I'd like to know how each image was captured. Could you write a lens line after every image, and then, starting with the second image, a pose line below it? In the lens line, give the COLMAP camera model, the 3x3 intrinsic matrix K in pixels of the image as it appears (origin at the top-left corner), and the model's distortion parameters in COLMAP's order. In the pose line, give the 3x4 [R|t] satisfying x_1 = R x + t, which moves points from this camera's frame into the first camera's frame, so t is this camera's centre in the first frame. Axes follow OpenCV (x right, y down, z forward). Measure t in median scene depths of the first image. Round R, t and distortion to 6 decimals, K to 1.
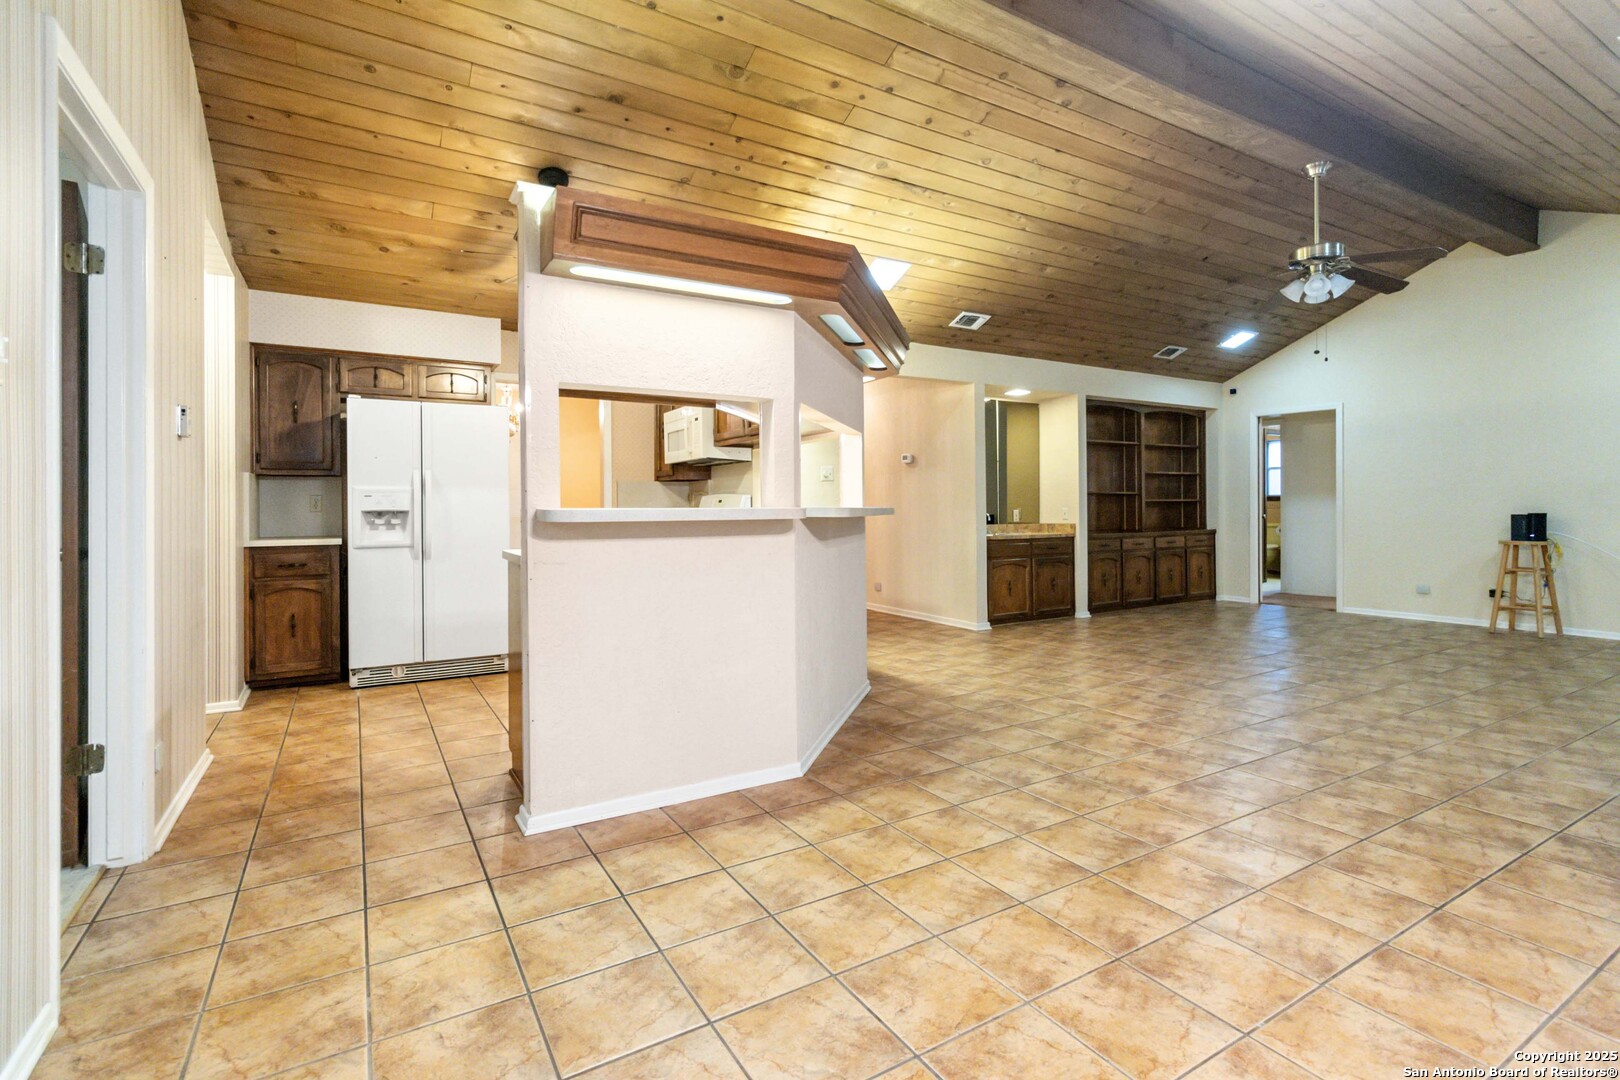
lens RADIAL K [[764.3, 0, 822.9], [0, 764.3, 510.6], [0, 0, 1]] dist [0.002480, 0.003234]
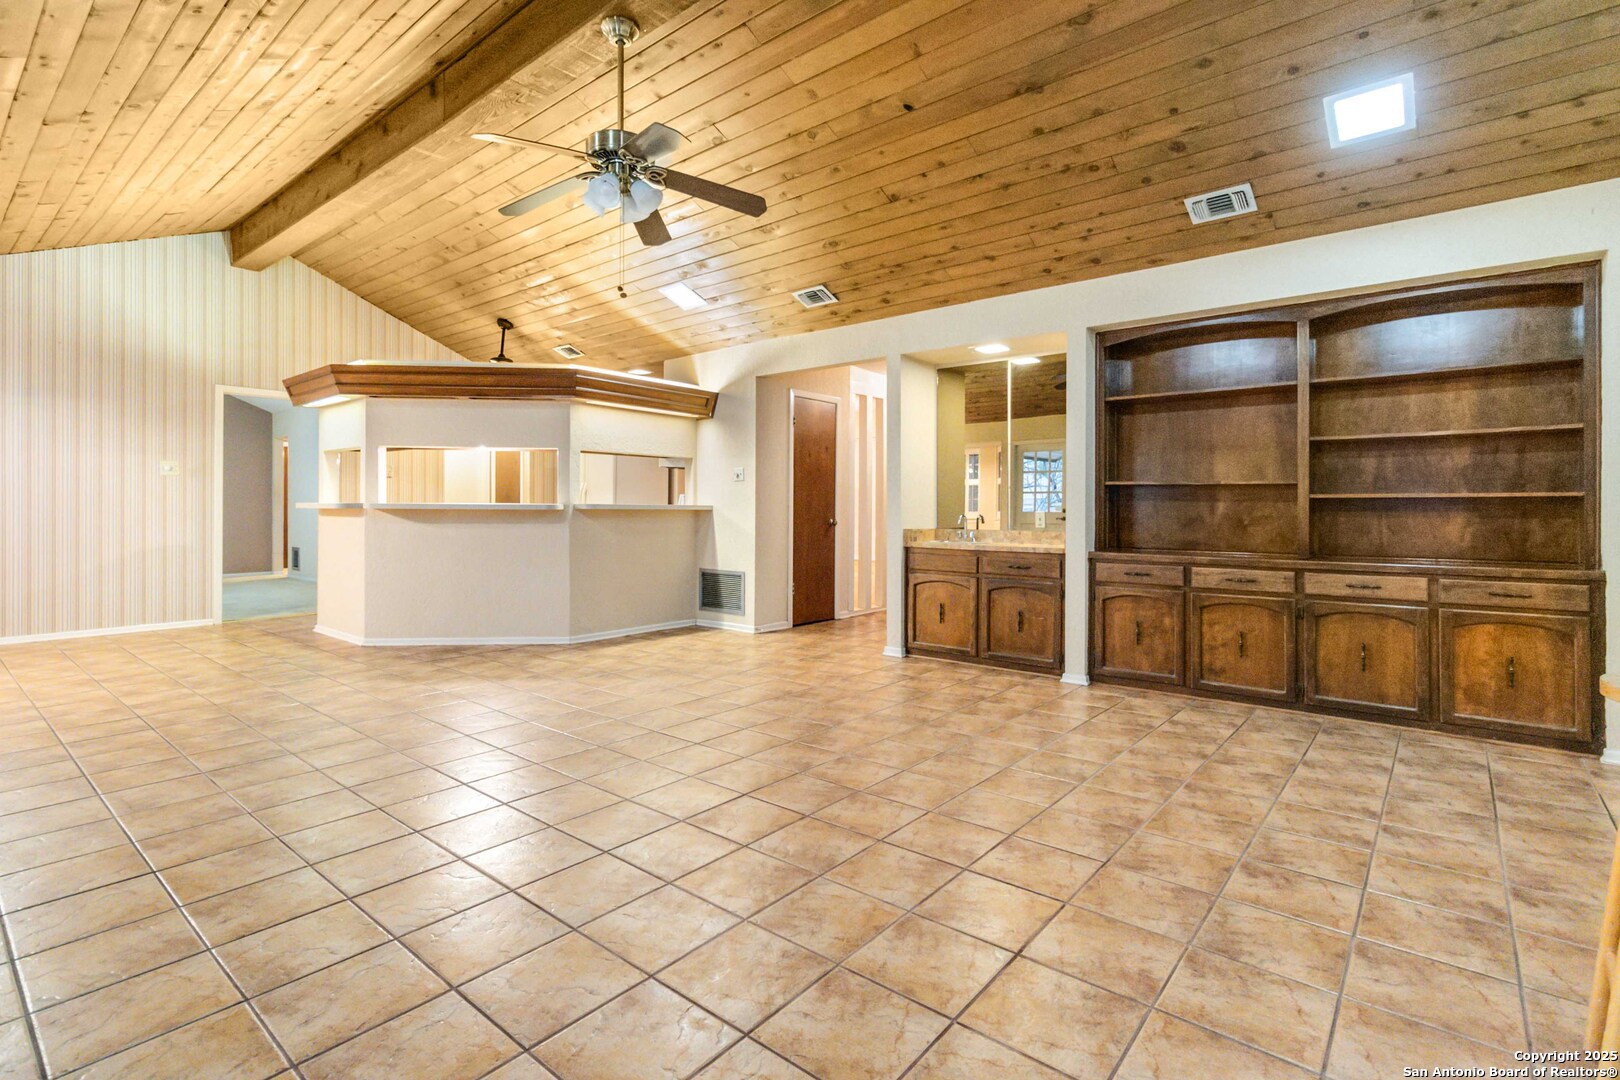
lens RADIAL K [[764.3, 0, 811.2], [0, 764.3, 510.4], [0, 0, 1]] dist [0.002480, 0.003234]
pose [[0.320513, 0.012294, -0.947164, 1.010211], [-0.010271, 0.999902, 0.009503, -0.007272], [0.947189, 0.006682, 0.320607, 0.690613]]
